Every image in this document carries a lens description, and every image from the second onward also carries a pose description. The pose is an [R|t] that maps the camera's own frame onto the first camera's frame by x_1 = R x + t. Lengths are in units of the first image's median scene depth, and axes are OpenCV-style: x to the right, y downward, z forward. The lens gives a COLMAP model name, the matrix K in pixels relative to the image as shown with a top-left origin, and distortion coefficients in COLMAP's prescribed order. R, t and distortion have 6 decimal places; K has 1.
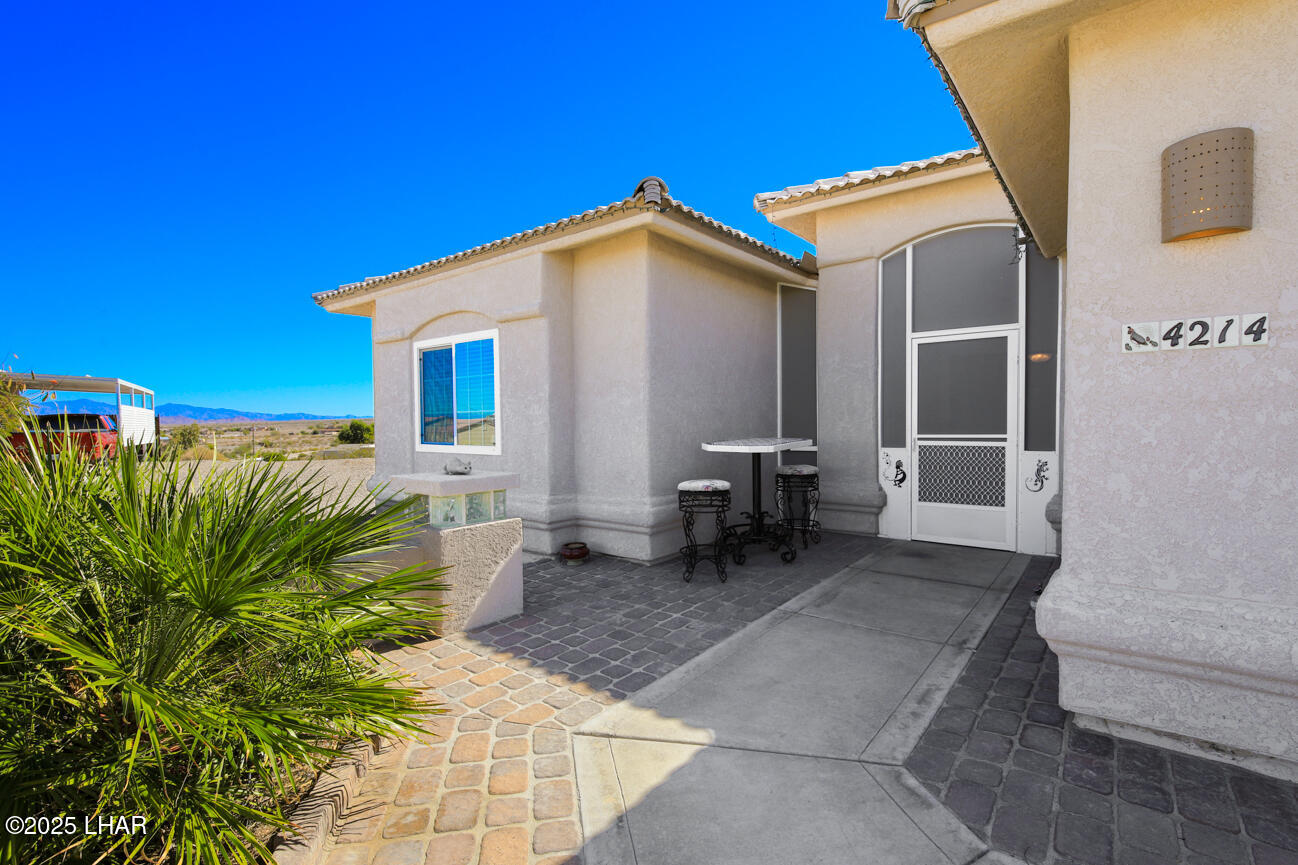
lens RADIAL K [[602.9, 0, 655.9], [0, 602.9, 435.1], [0, 0, 1]] dist [-0.000444, 0.000031]
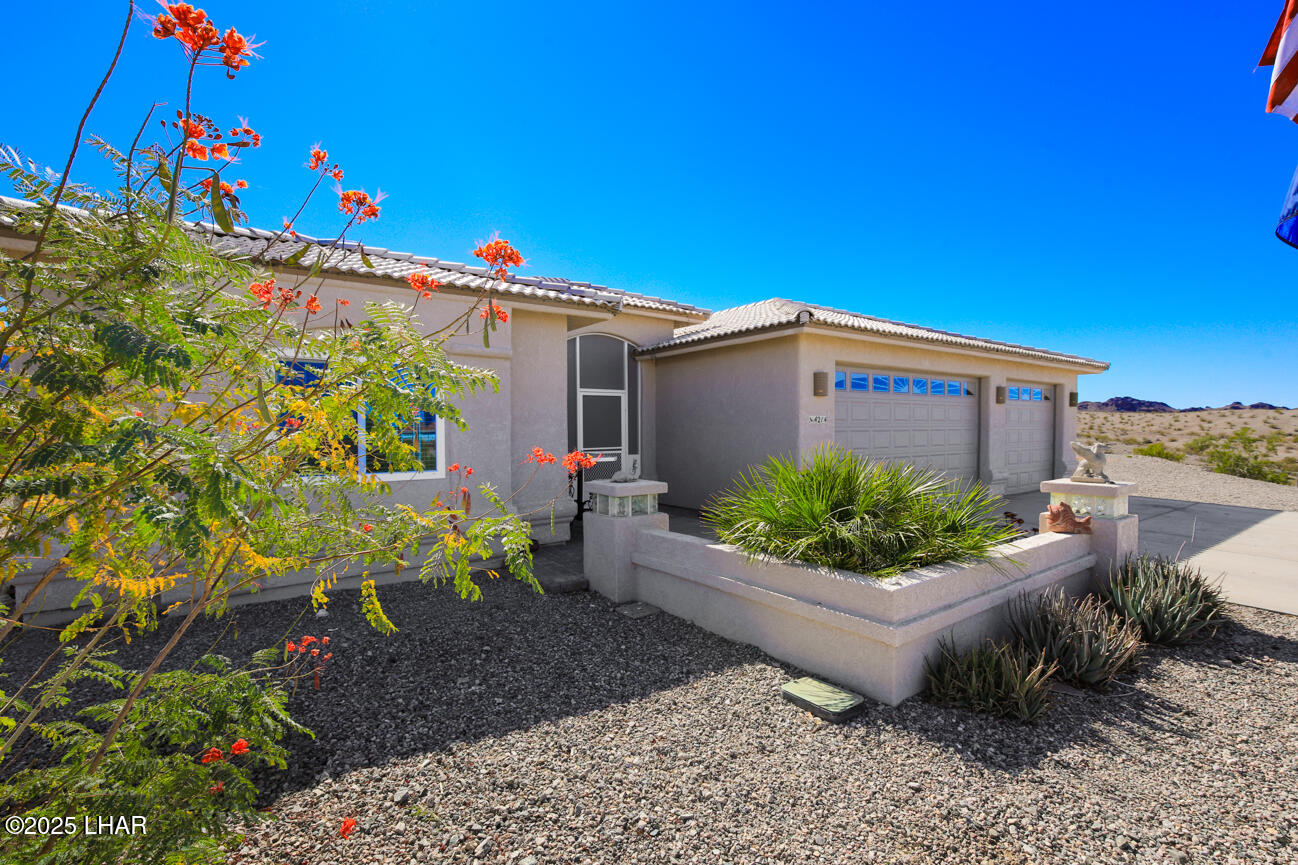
lens RADIAL K [[602.9, 0, 655.9], [0, 602.9, 435.1], [0, 0, 1]] dist [-0.000444, 0.000031]
pose [[0.246544, -0.006130, 0.969112, -1.290124], [0.022064, 0.999756, 0.000711, -0.038082], [-0.968880, 0.021207, 0.246619, 0.425360]]
